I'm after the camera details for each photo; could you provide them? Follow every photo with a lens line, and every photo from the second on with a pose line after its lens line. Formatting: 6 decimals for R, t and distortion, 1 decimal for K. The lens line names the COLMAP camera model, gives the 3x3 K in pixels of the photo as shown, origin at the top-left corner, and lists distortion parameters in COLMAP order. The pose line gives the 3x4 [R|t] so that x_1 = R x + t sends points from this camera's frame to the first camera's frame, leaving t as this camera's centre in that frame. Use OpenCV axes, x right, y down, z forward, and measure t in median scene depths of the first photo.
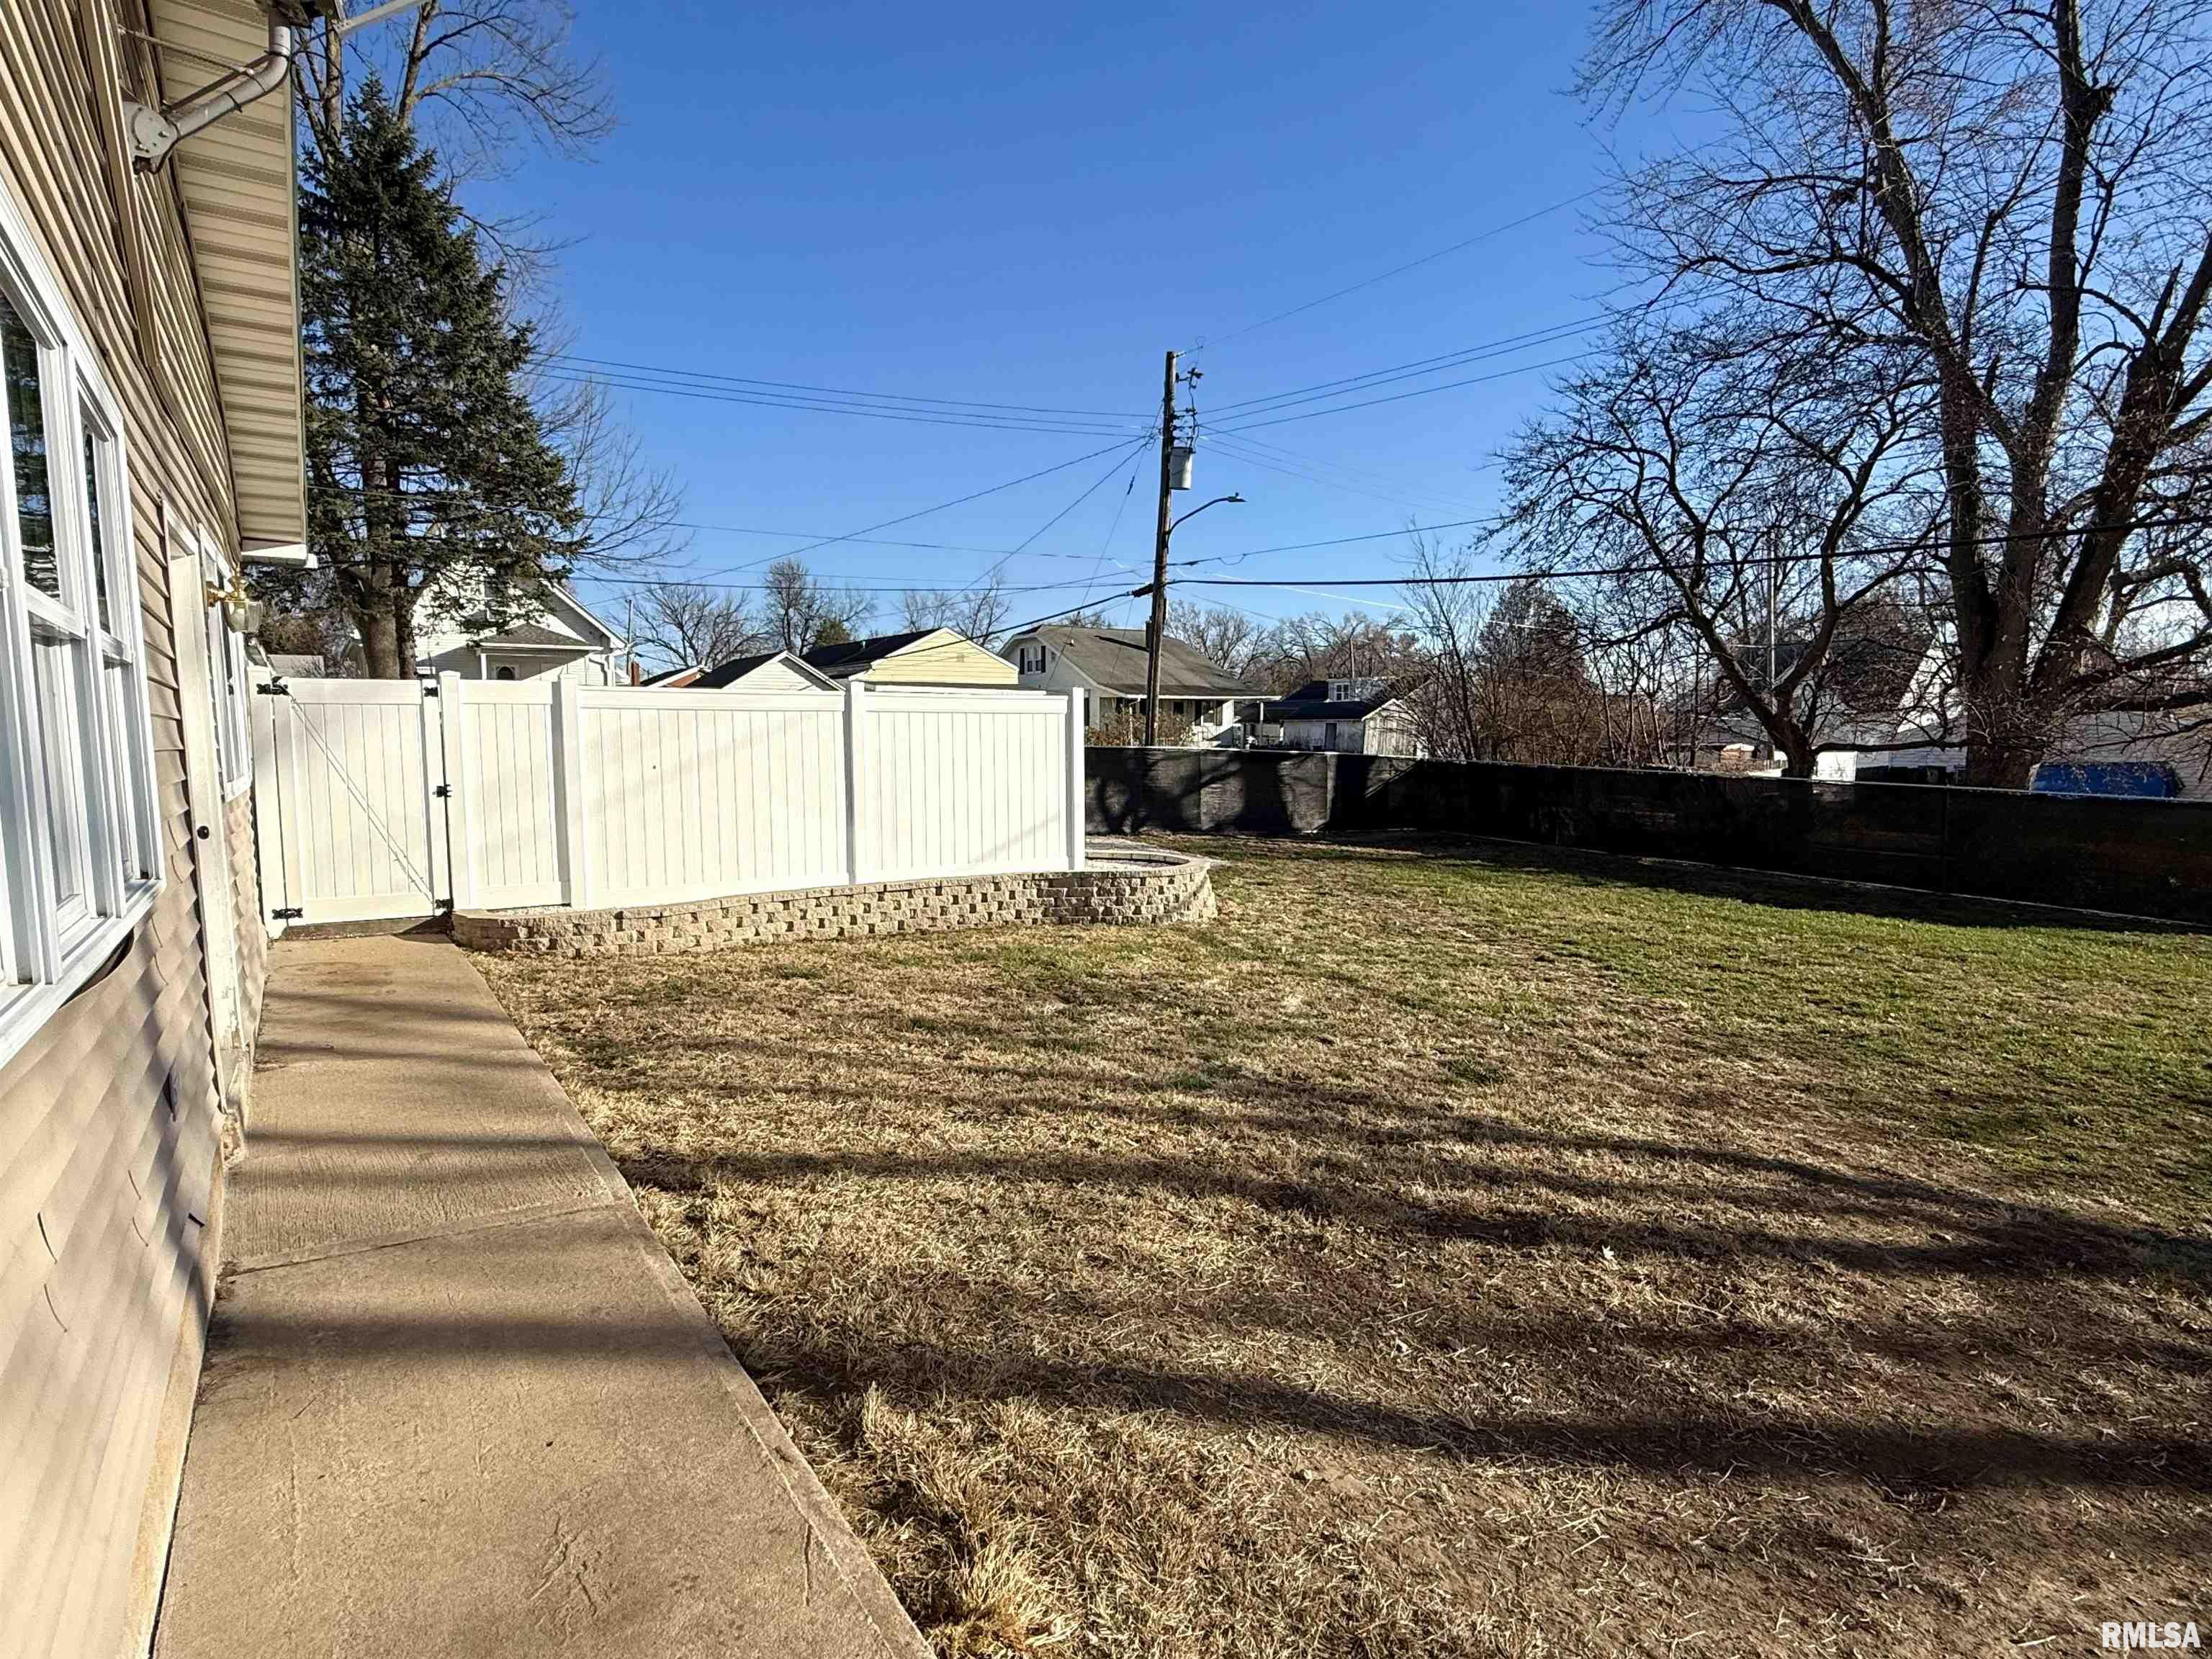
lens RADIAL K [[1157.7, 0, 1102.5], [0, 1157.7, 837.3], [0, 0, 1]] dist [0.003851, 0.000441]
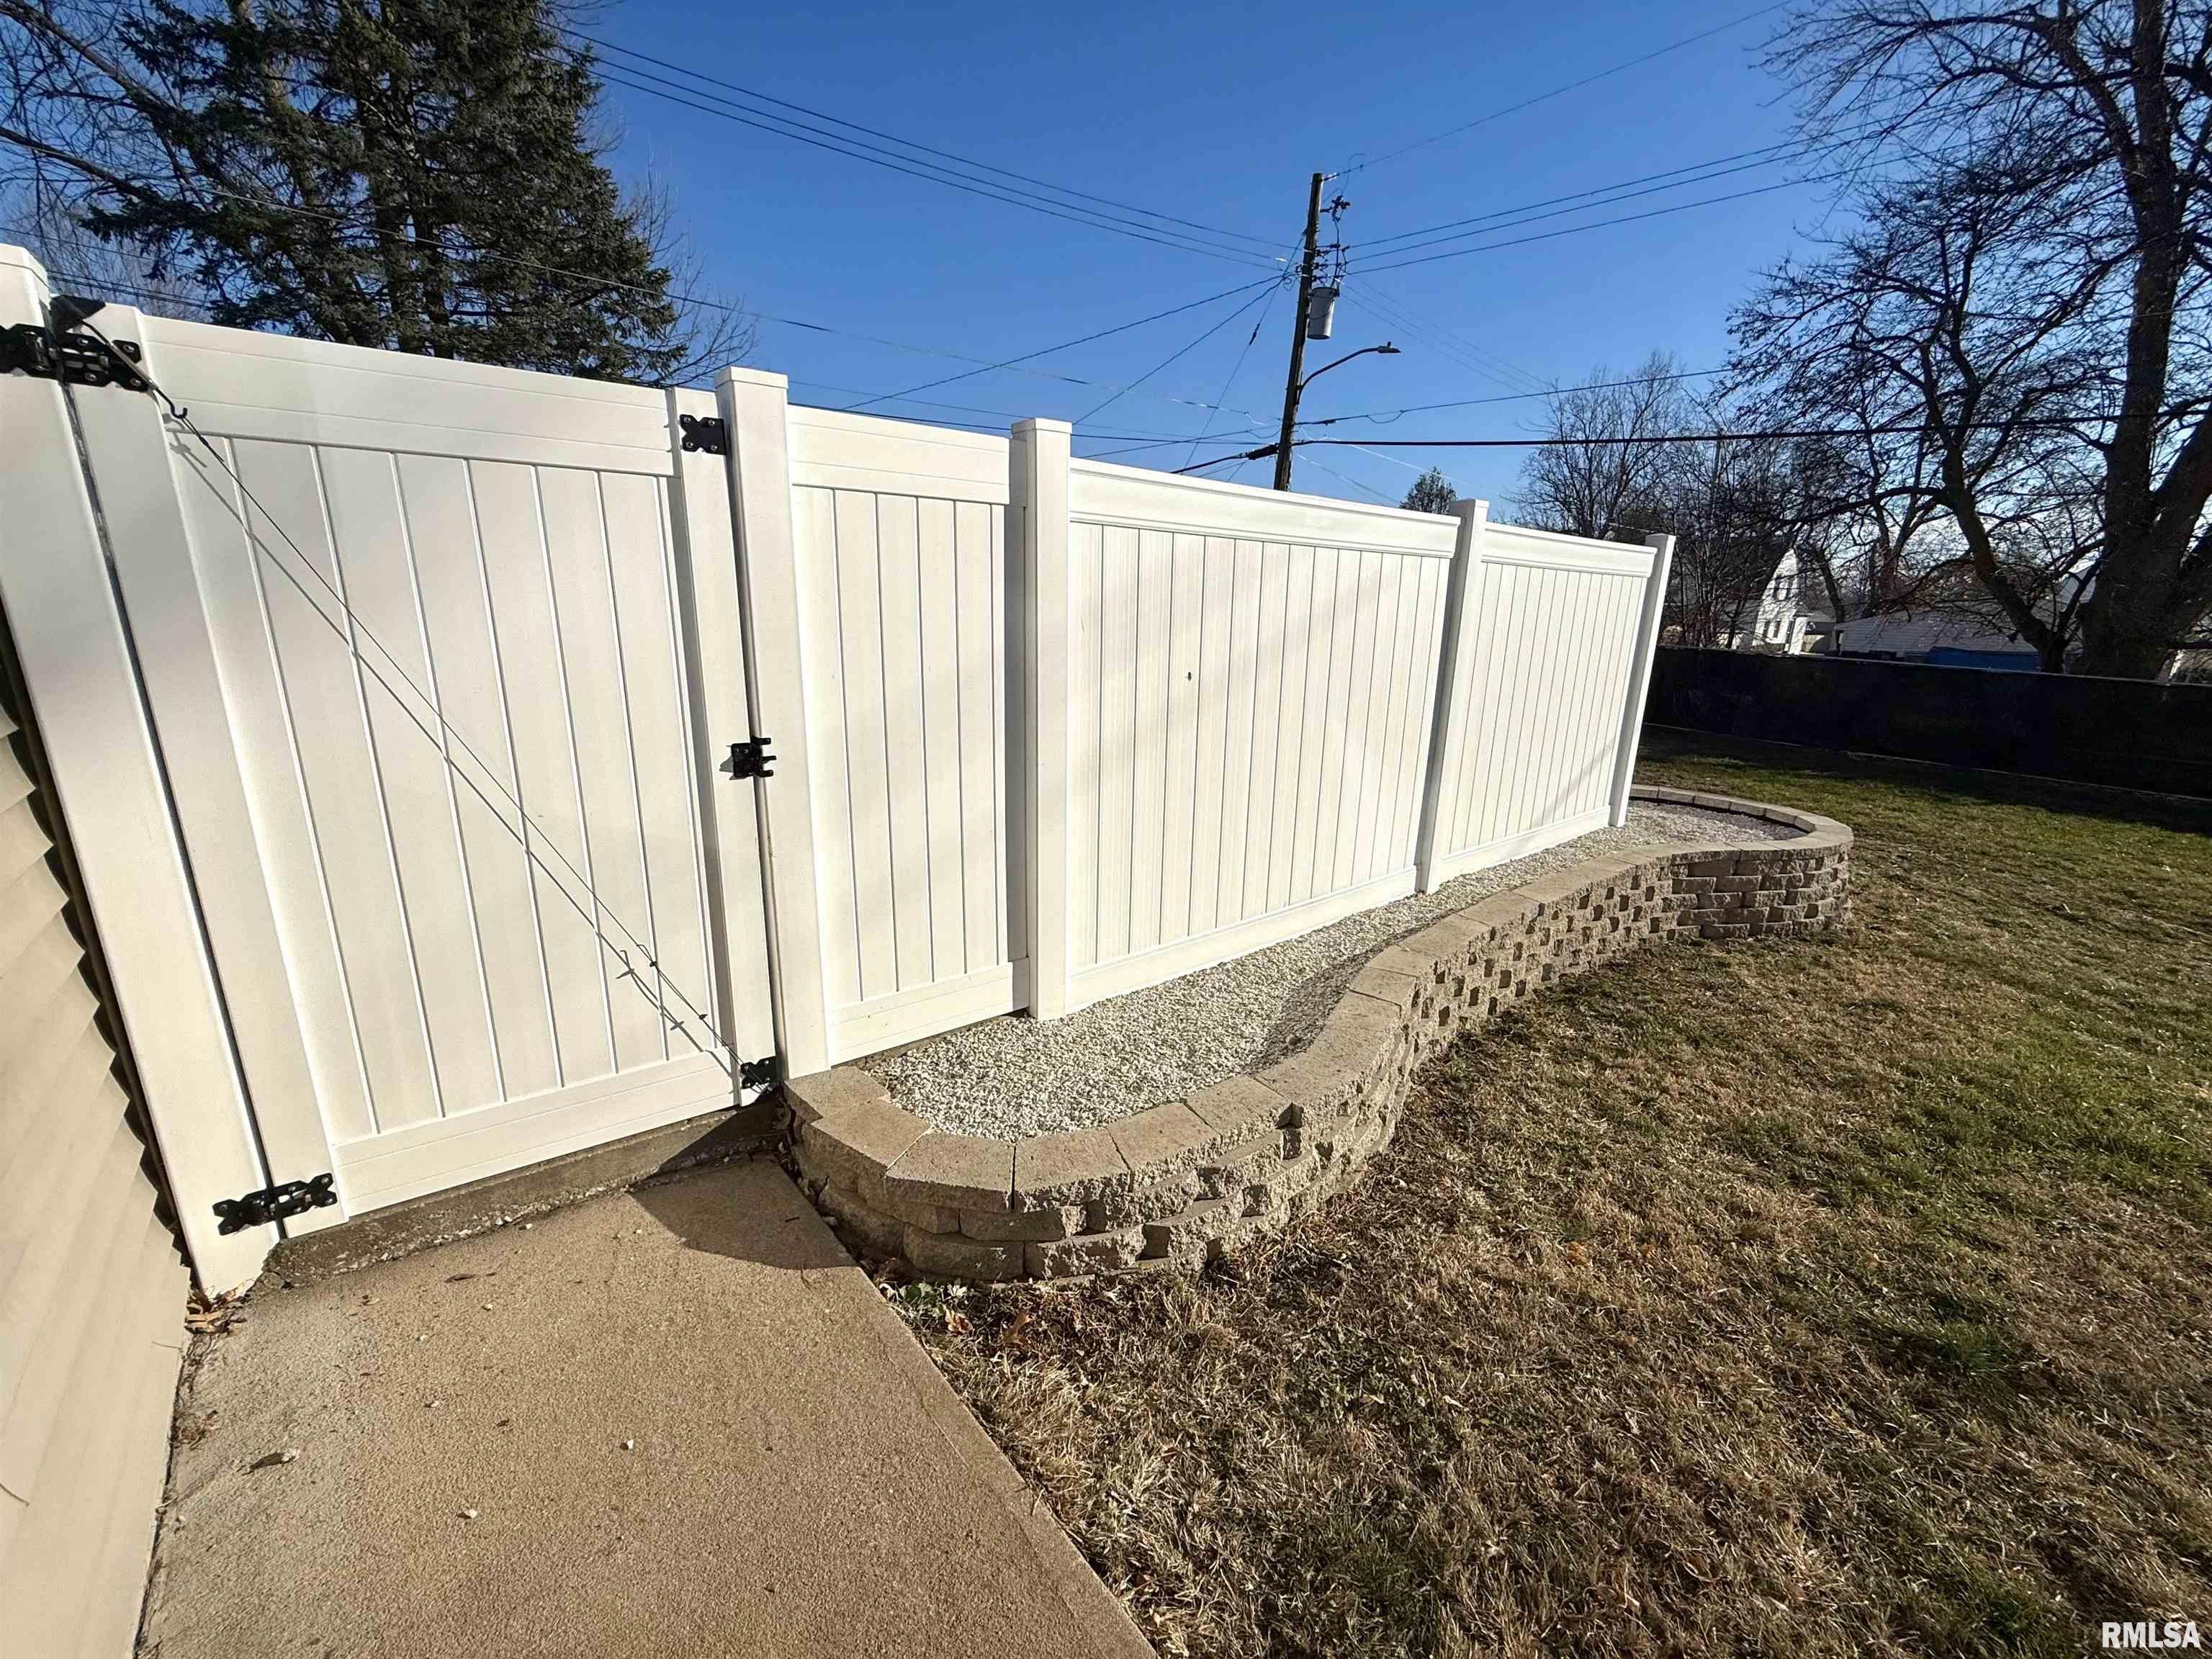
lens RADIAL K [[876.6, 0, 1108.1], [0, 876.6, 829.7], [0, 0, 1]] dist [0.001333, -0.000473]
pose [[0.995898, 0.003579, 0.090413, -0.407744], [-0.018516, 0.986133, 0.164922, -0.052408], [-0.088569, -0.165919, 0.982154, 0.618211]]
